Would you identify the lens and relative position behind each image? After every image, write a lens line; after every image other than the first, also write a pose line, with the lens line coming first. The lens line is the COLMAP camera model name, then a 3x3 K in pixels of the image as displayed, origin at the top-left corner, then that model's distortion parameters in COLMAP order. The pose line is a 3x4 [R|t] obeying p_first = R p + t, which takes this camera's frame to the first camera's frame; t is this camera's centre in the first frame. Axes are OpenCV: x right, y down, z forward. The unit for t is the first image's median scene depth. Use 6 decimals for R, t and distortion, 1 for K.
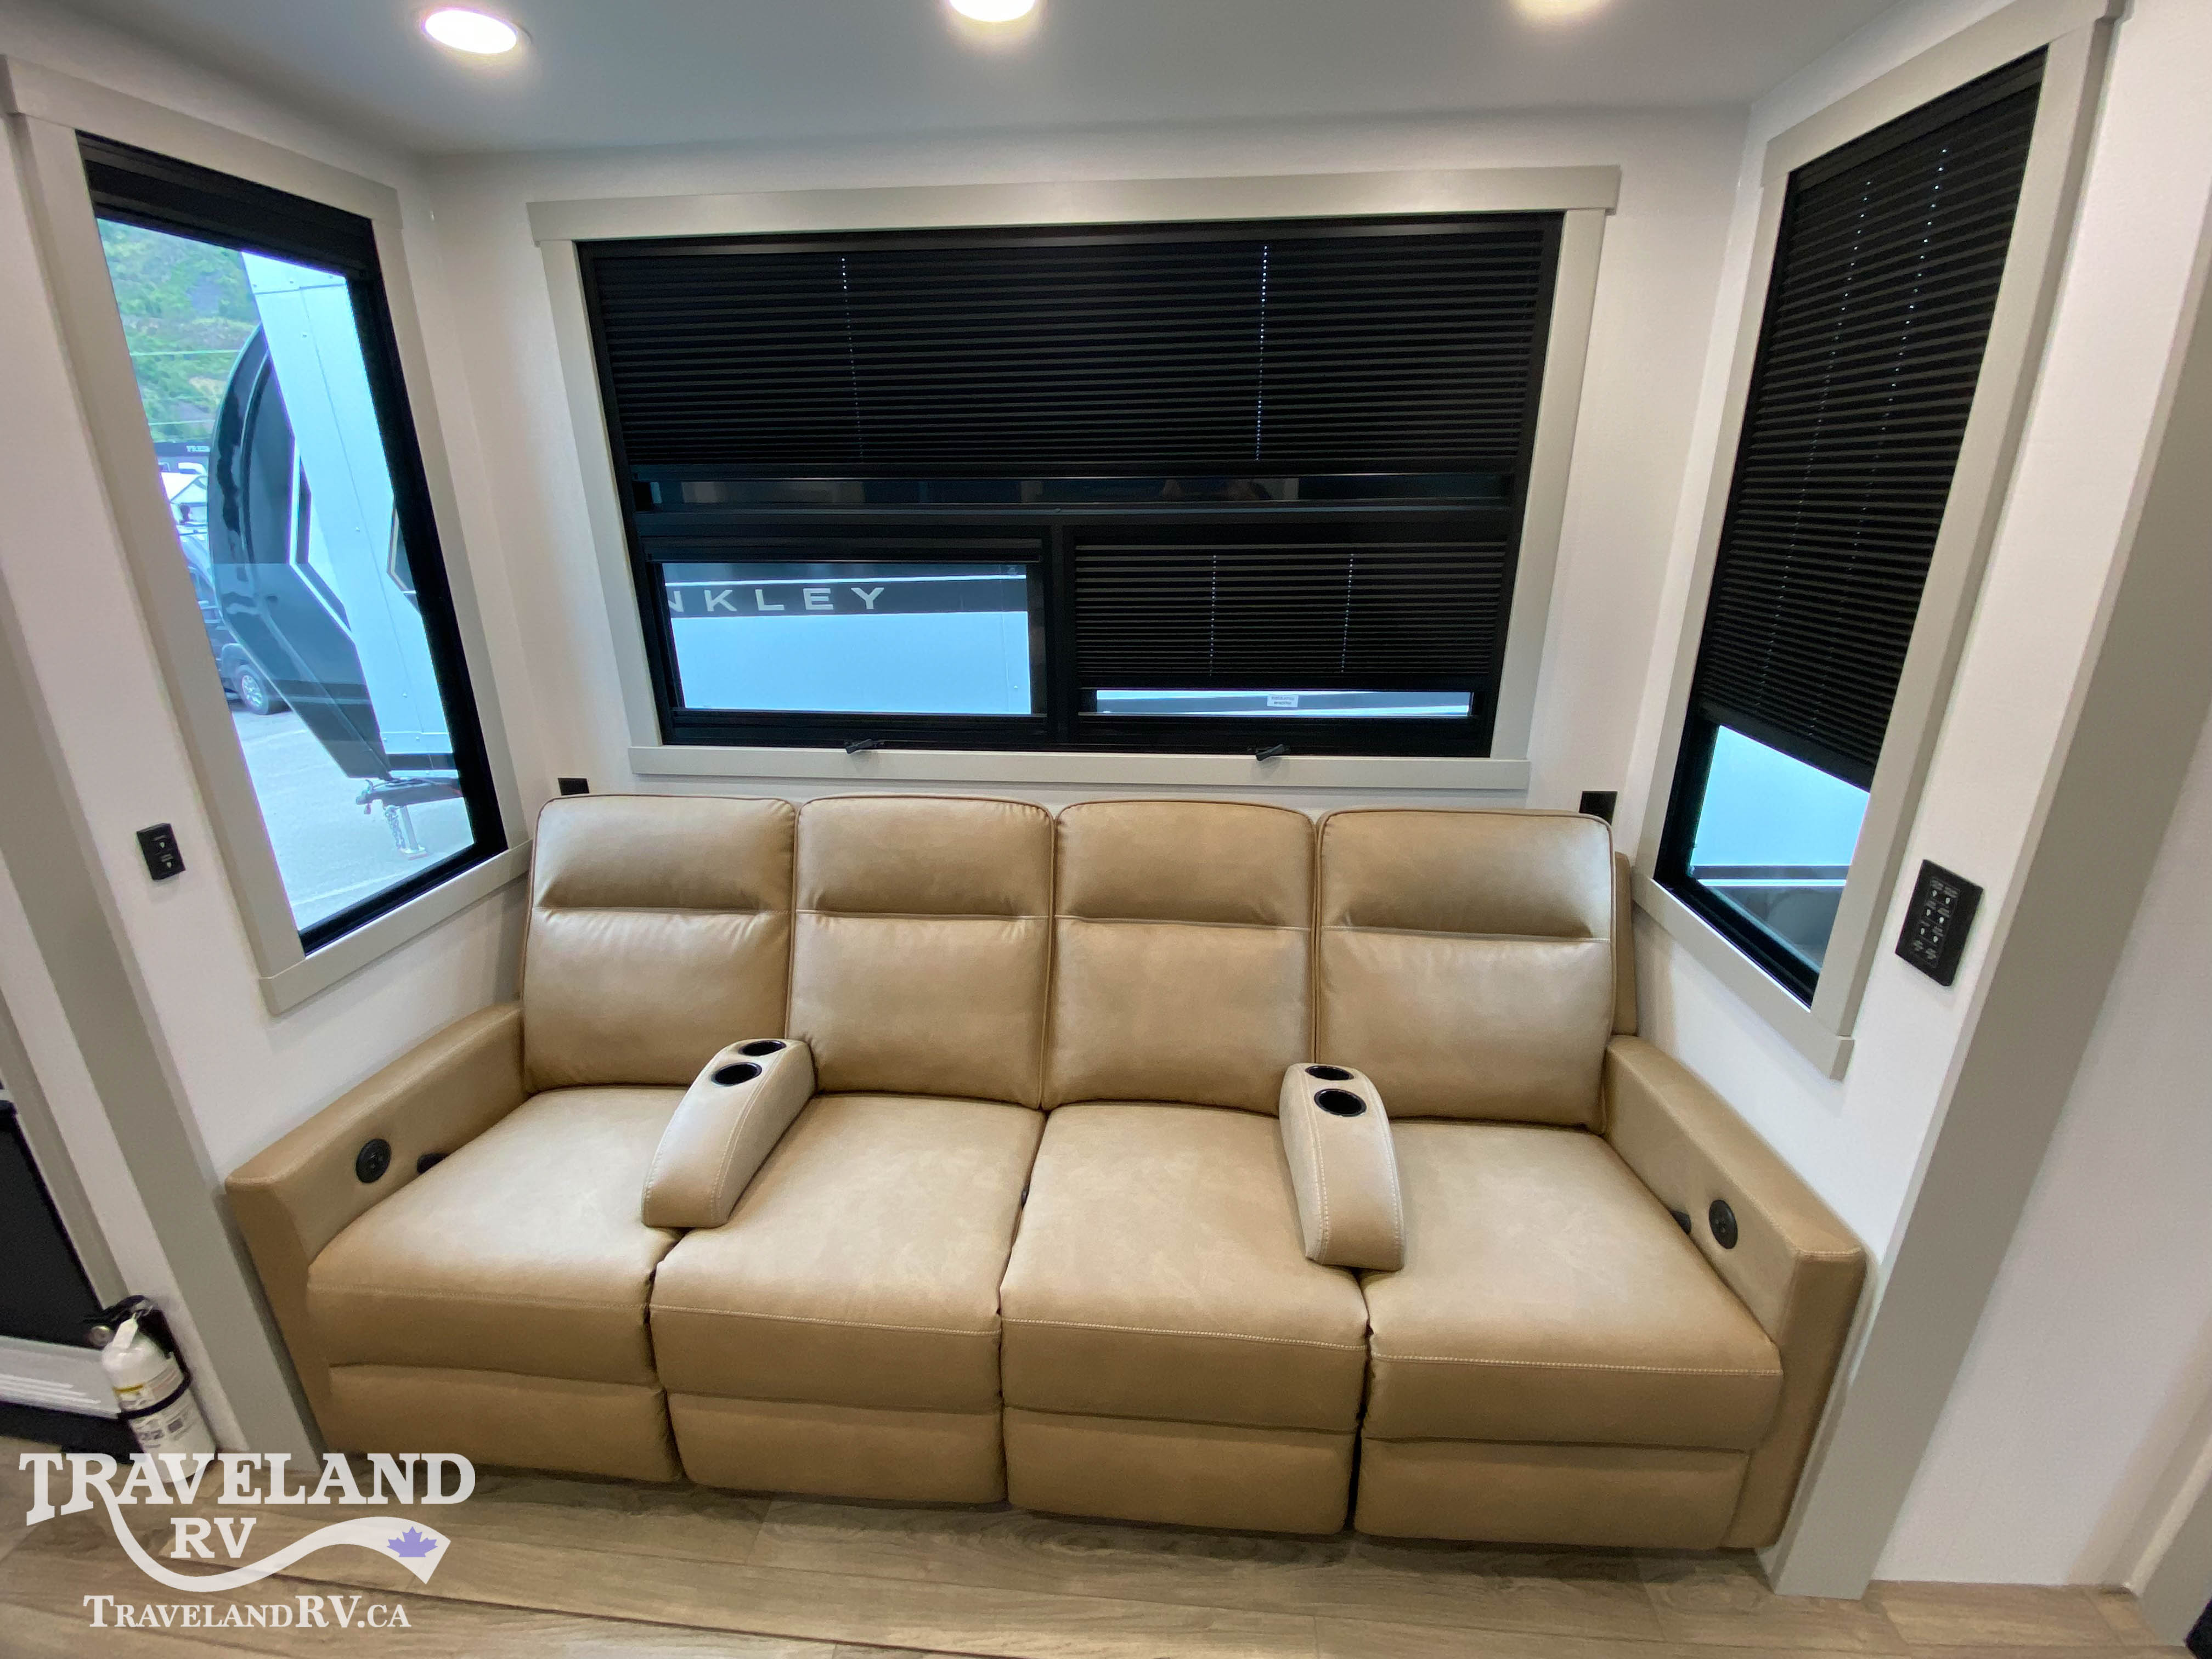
lens RADIAL K [[920.0, 0, 1112.1], [0, 920.0, 828.1], [0, 0, 1]] dist [-0.020587, -0.001218]
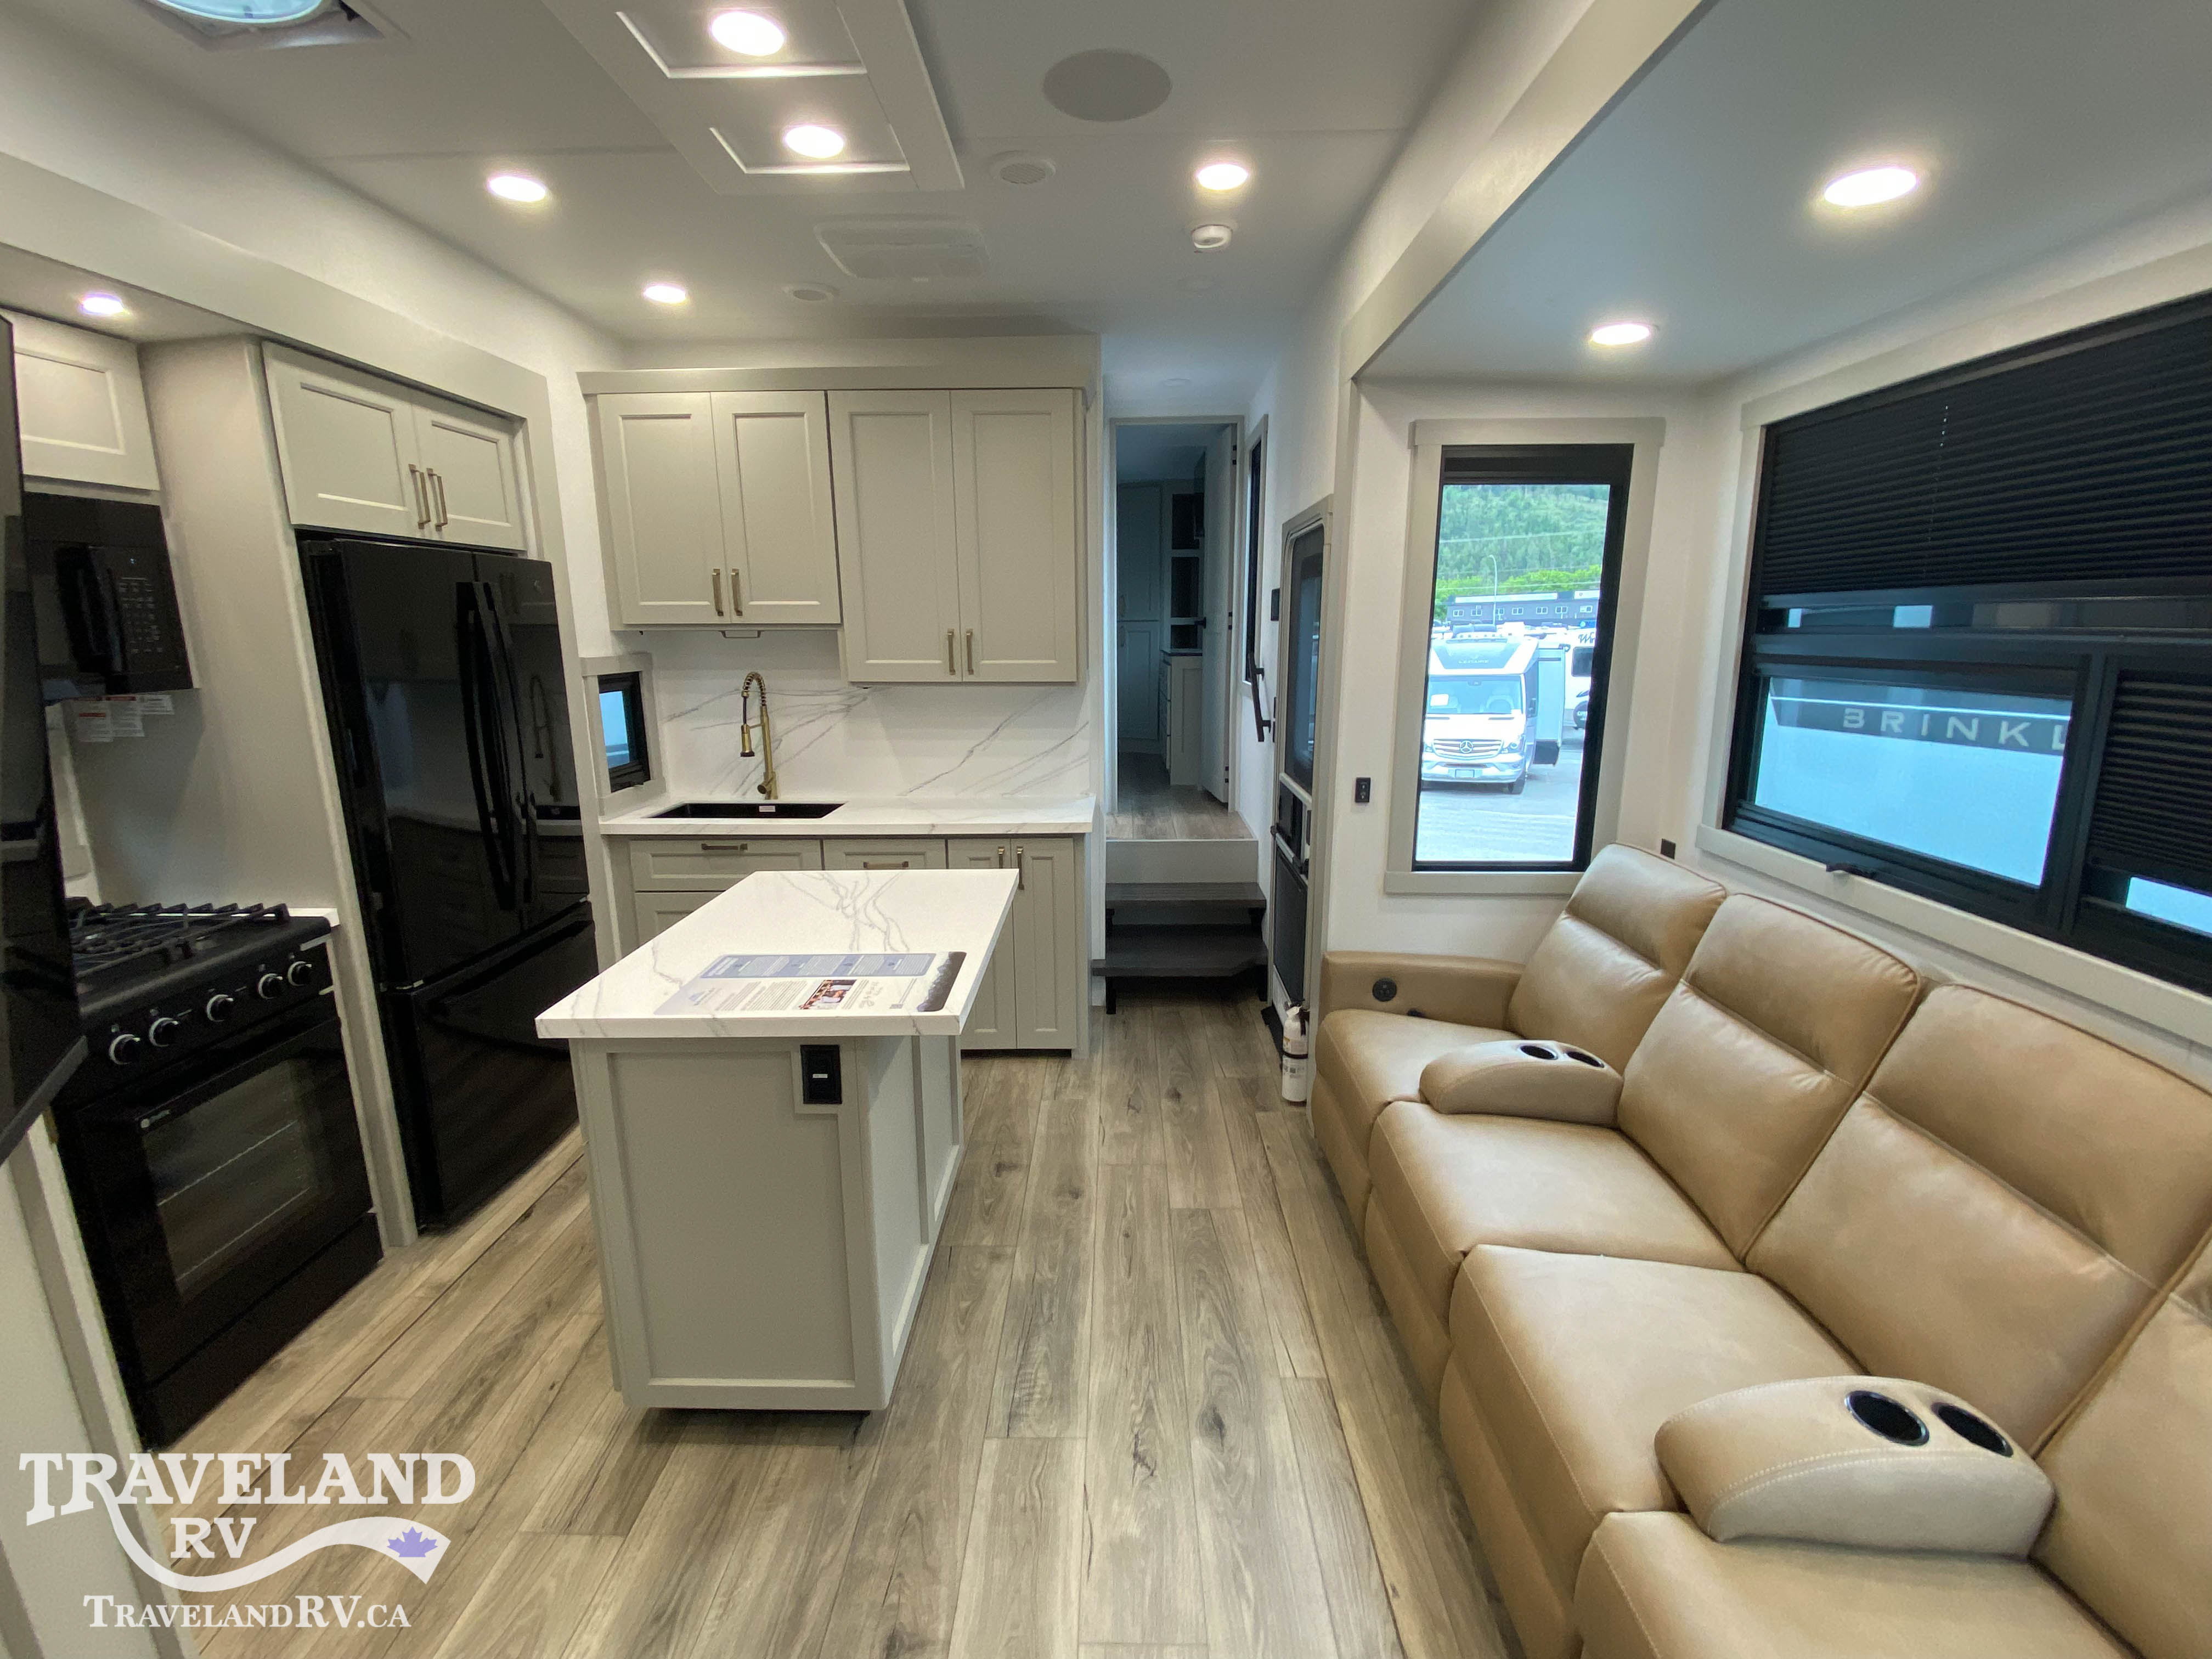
lens RADIAL K [[960.5, 0, 1112.3], [0, 960.5, 839.0], [0, 0, 1]] dist [0.004757, -0.012260]
pose [[0.054441, 0.210426, -0.976093, 0.741043], [-0.328052, 0.927049, 0.181556, -0.055694], [0.943090, 0.310325, 0.119500, 0.155301]]
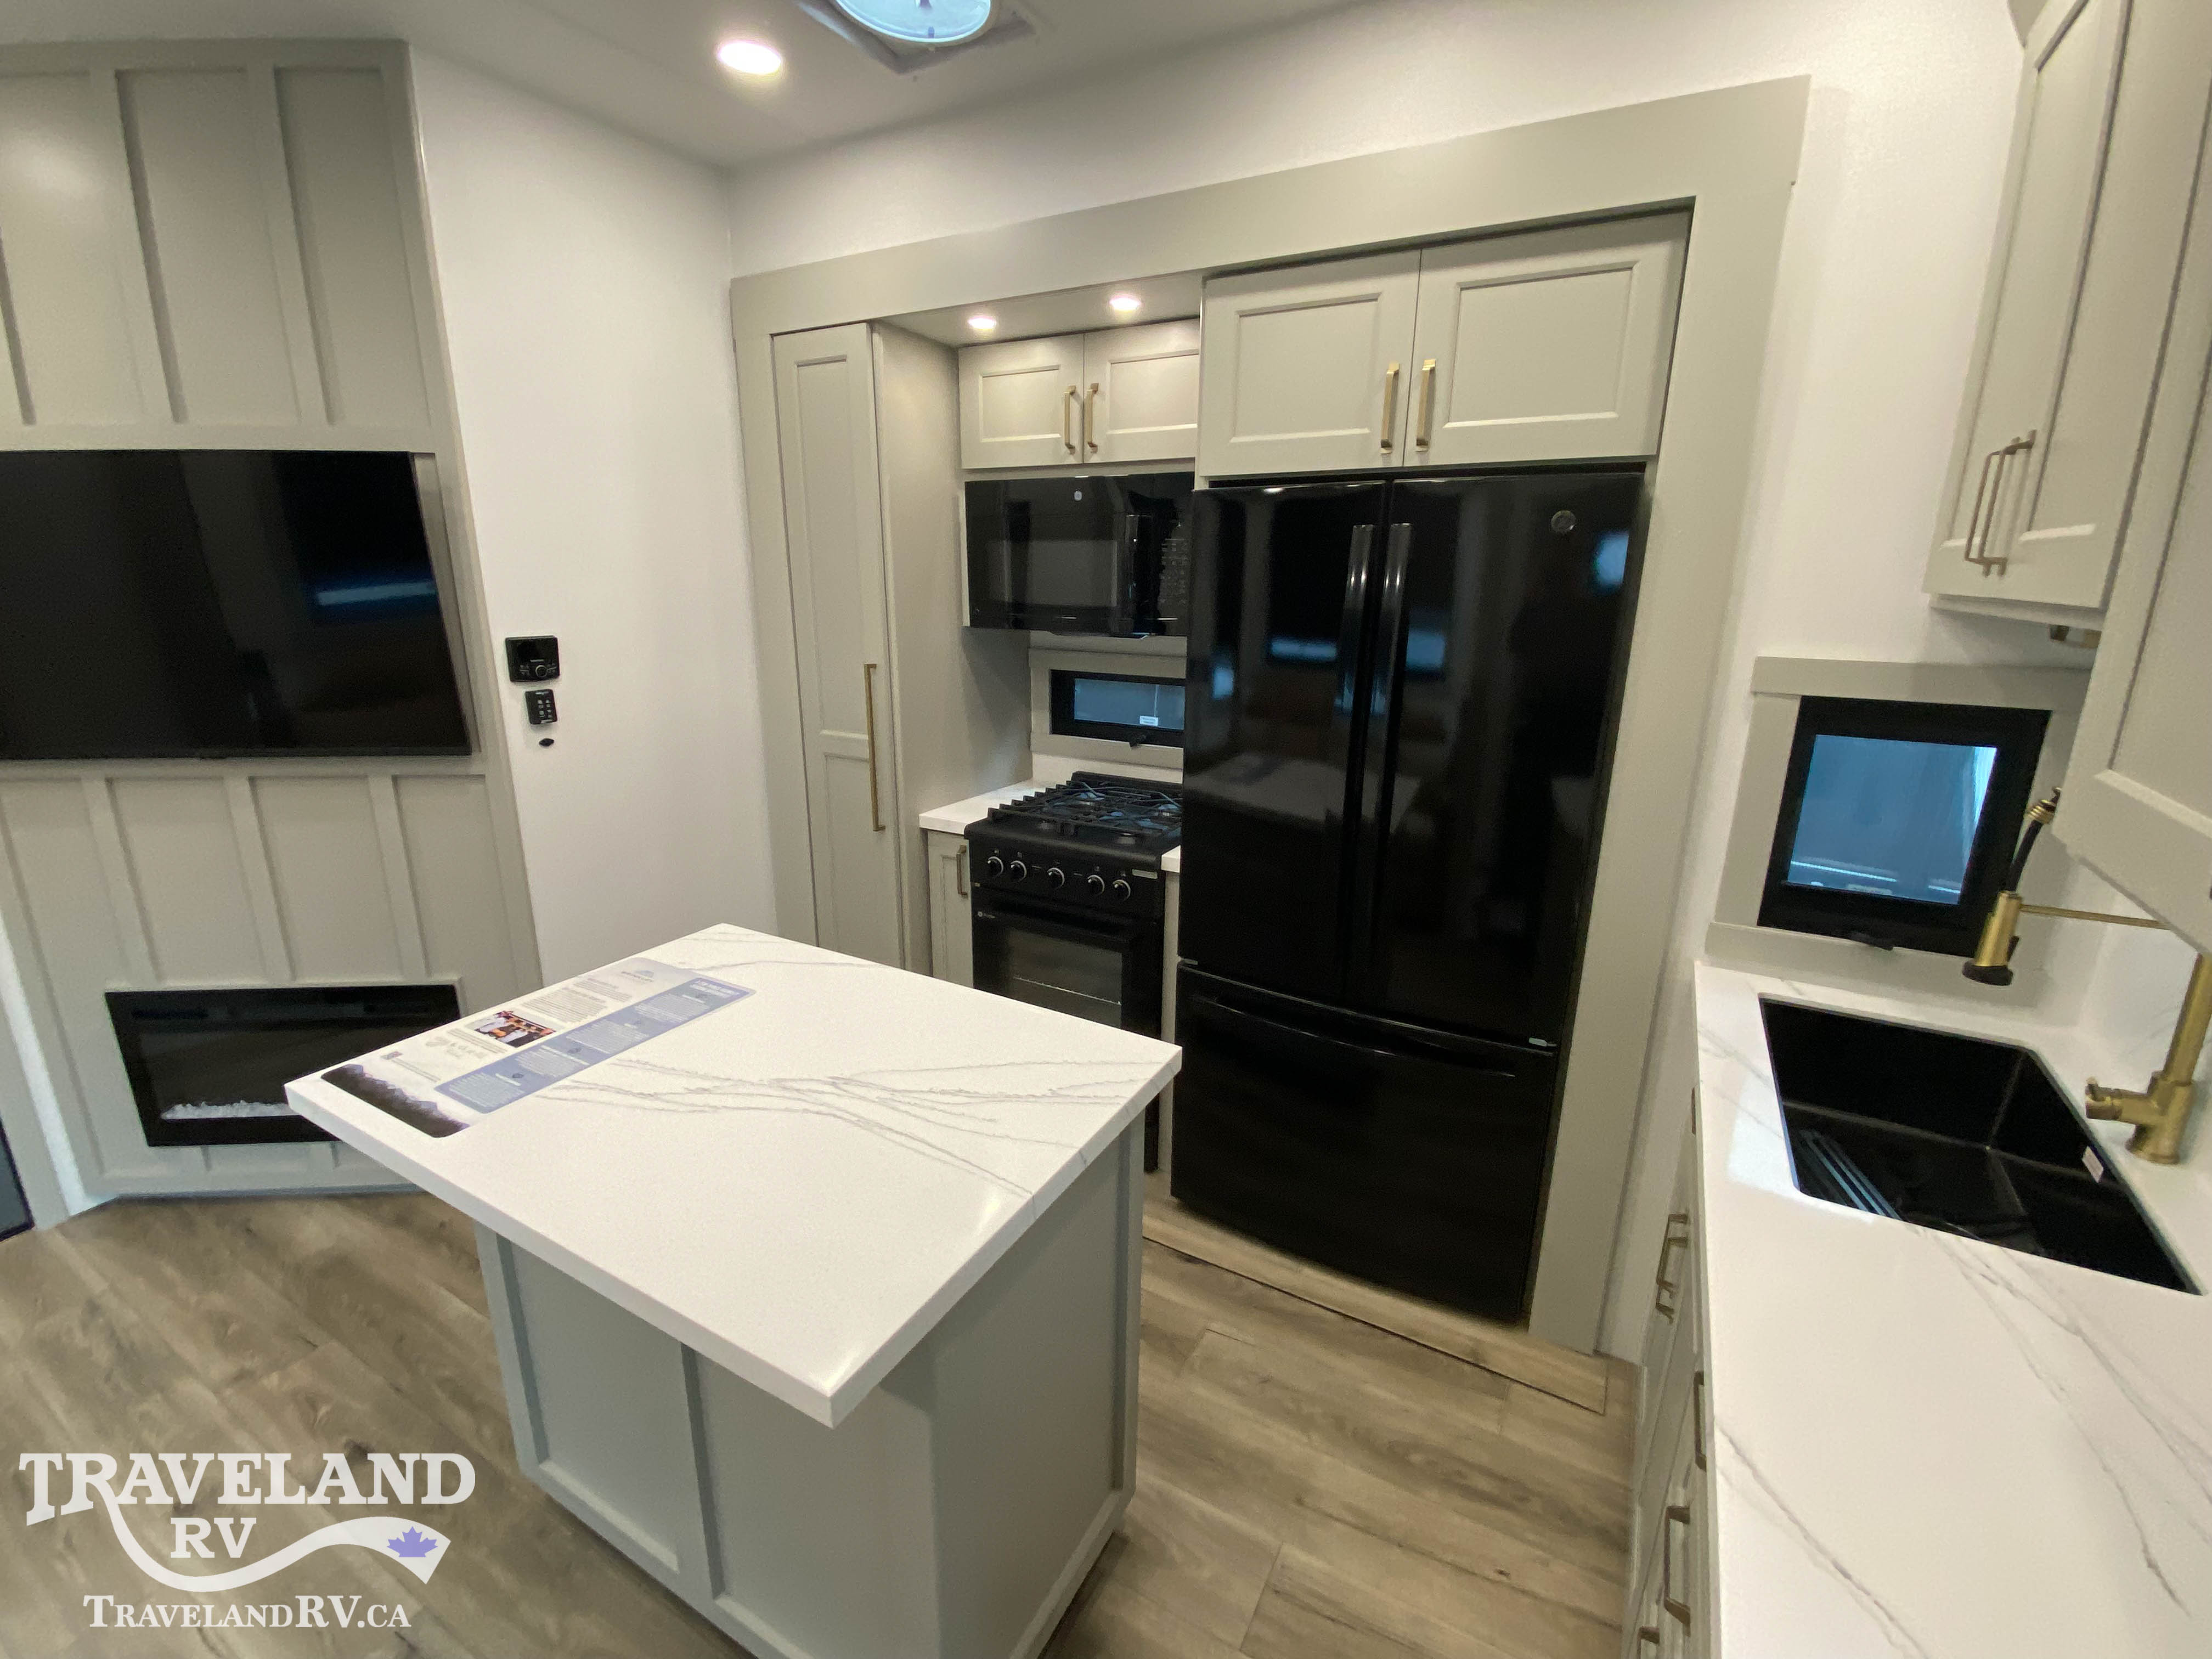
lens RADIAL K [[960.5, 0, 1107.5], [0, 960.5, 829.4], [0, 0, 1]] dist [0.004757, -0.012260]
pose [[-0.898101, -0.128204, 0.420688, -0.954025], [0.131573, 0.834430, 0.535178, -0.146254], [-0.419646, 0.535995, -0.732534, 0.340756]]
